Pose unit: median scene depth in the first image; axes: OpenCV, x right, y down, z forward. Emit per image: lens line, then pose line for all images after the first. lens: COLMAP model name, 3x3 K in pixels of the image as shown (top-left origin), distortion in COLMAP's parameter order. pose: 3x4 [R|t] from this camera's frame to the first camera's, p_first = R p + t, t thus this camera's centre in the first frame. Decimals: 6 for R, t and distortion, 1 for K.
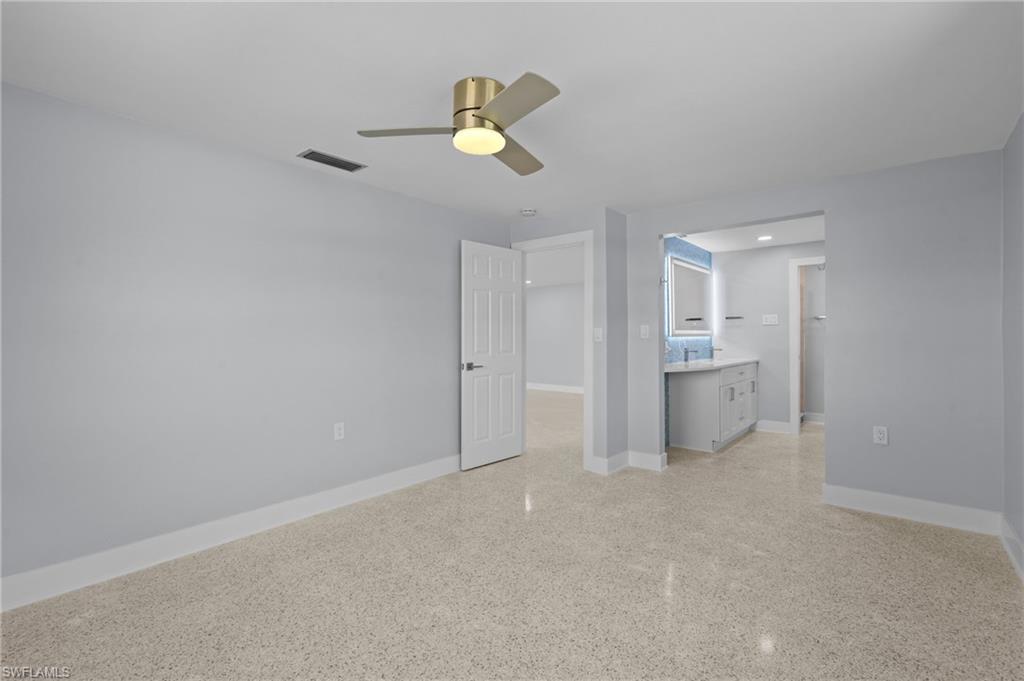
lens RADIAL K [[464.5, 0, 510.5], [0, 464.5, 337.5], [0, 0, 1]] dist [-0.000617, 0.001751]
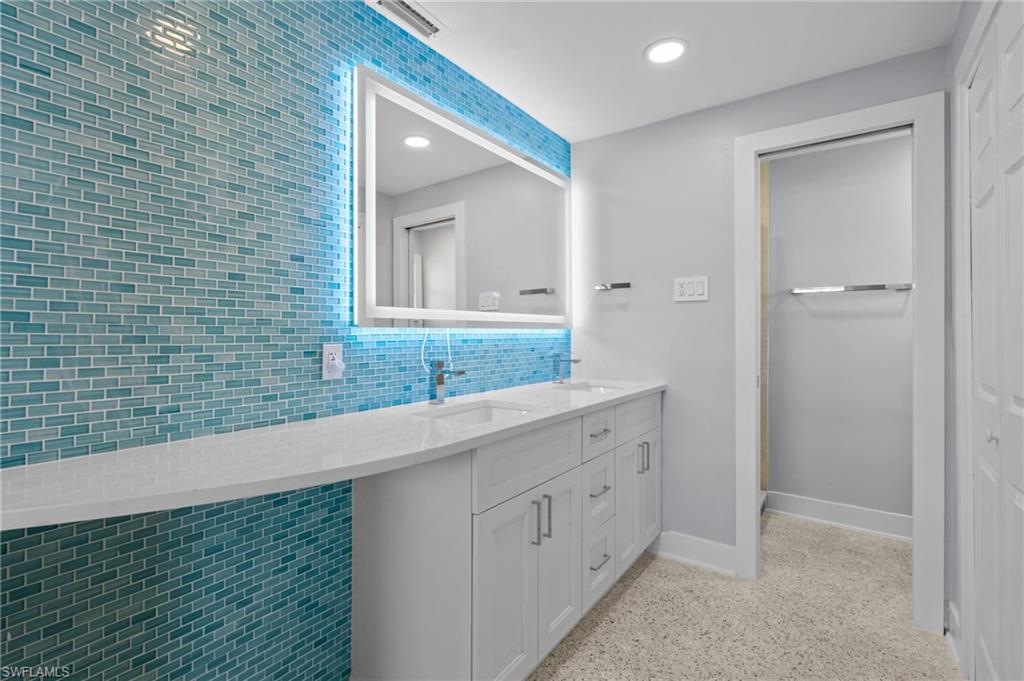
lens RADIAL K [[464.5, 0, 509.2], [0, 464.5, 323.9], [0, 0, 1]] dist [-0.000617, 0.001751]
pose [[0.997898, 0.009653, 0.064086, 0.365844], [-0.008692, 0.999846, -0.015247, 0.000027], [-0.064223, 0.014658, 0.997828, 0.589007]]
